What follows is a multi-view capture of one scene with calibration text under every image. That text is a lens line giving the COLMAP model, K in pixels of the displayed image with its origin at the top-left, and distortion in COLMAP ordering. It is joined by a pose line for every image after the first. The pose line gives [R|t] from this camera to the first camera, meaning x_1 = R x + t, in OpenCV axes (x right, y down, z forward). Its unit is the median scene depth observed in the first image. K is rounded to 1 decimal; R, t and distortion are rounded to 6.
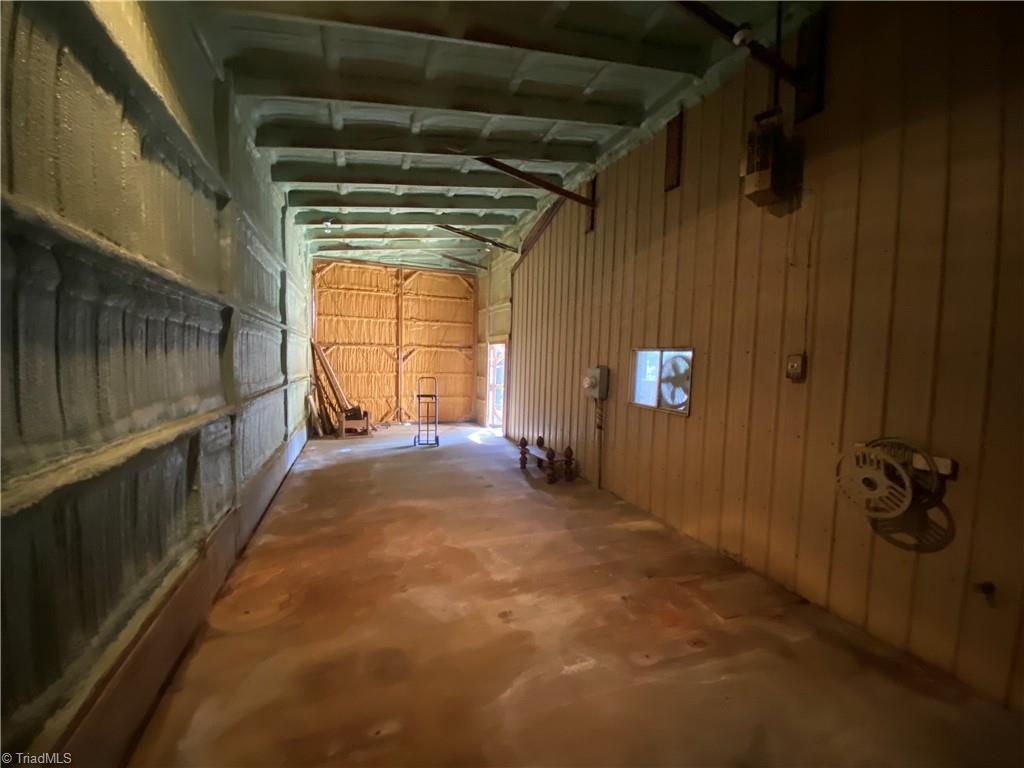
lens RADIAL K [[421.9, 0, 514.7], [0, 421.9, 381.4], [0, 0, 1]] dist [-0.003862, -0.000668]
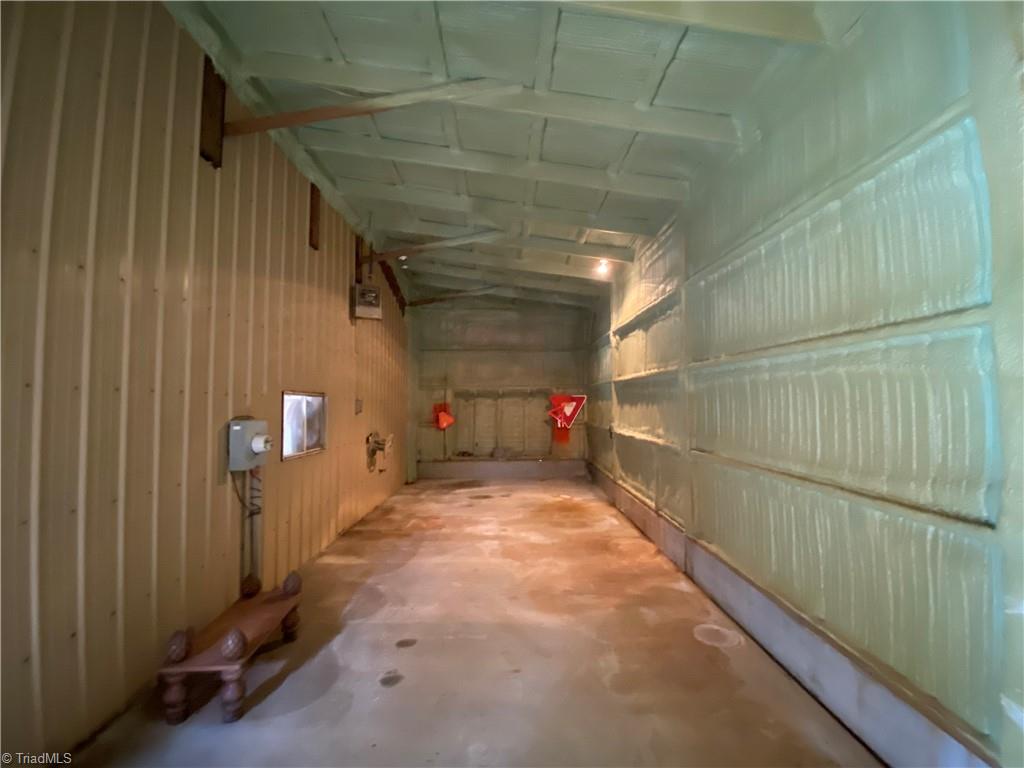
lens RADIAL K [[421.9, 0, 513.1], [0, 421.9, 383.5], [0, 0, 1]] dist [-0.003862, -0.000668]
pose [[-0.941912, -0.008420, 0.335753, -0.609831], [-0.001881, 0.999802, 0.019798, -0.162074], [-0.335854, 0.018016, -0.941742, 2.375828]]
